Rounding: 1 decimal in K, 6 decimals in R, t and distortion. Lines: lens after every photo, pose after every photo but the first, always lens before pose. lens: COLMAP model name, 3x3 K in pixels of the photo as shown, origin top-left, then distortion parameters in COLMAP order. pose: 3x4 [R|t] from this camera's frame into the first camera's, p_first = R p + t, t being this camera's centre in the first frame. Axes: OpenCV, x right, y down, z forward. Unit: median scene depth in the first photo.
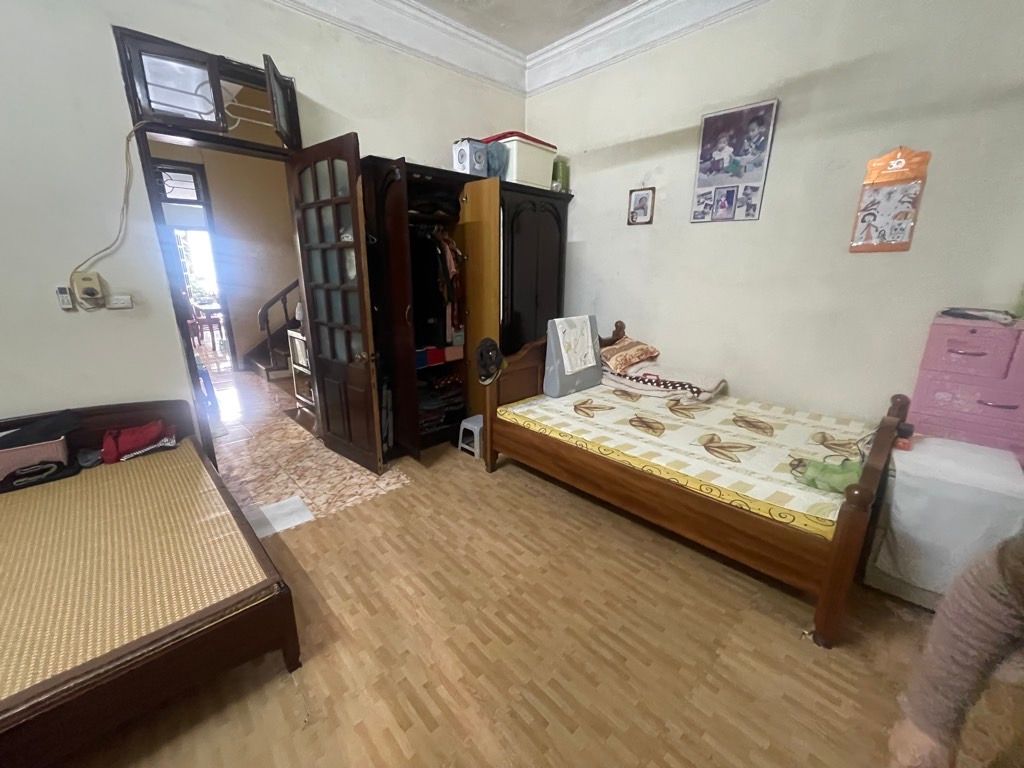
lens RADIAL K [[412.7, 0, 509.7], [0, 412.7, 382.9], [0, 0, 1]] dist [-0.002362, 0.000055]
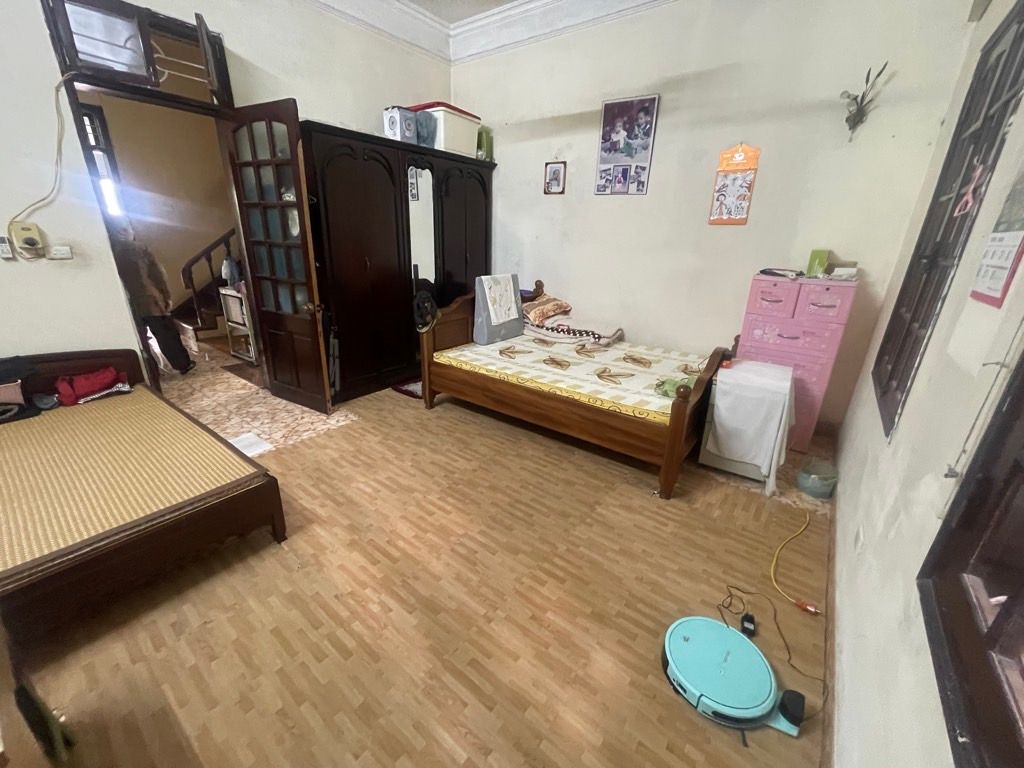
lens RADIAL K [[412.7, 0, 511.1], [0, 412.7, 382.5], [0, 0, 1]] dist [-0.002362, 0.000055]
pose [[0.986961, -0.030349, 0.158072, -0.000340], [0.017914, 0.996674, 0.079503, 0.063847], [-0.159959, -0.075635, 0.984222, -0.214029]]
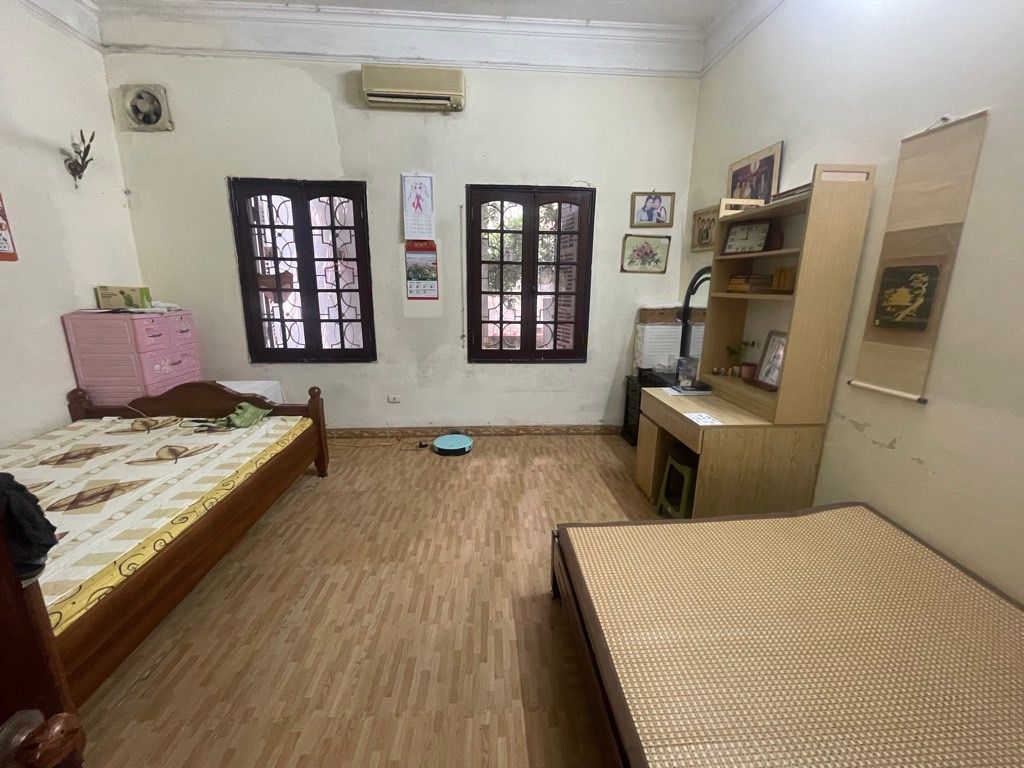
lens RADIAL K [[412.7, 0, 513.3], [0, 412.7, 382.7], [0, 0, 1]] dist [-0.002362, 0.000055]
pose [[-0.770260, -0.156959, 0.618113, -0.674639], [0.156536, 0.893054, 0.421843, -0.276903], [-0.618220, 0.421685, -0.663314, 1.005864]]
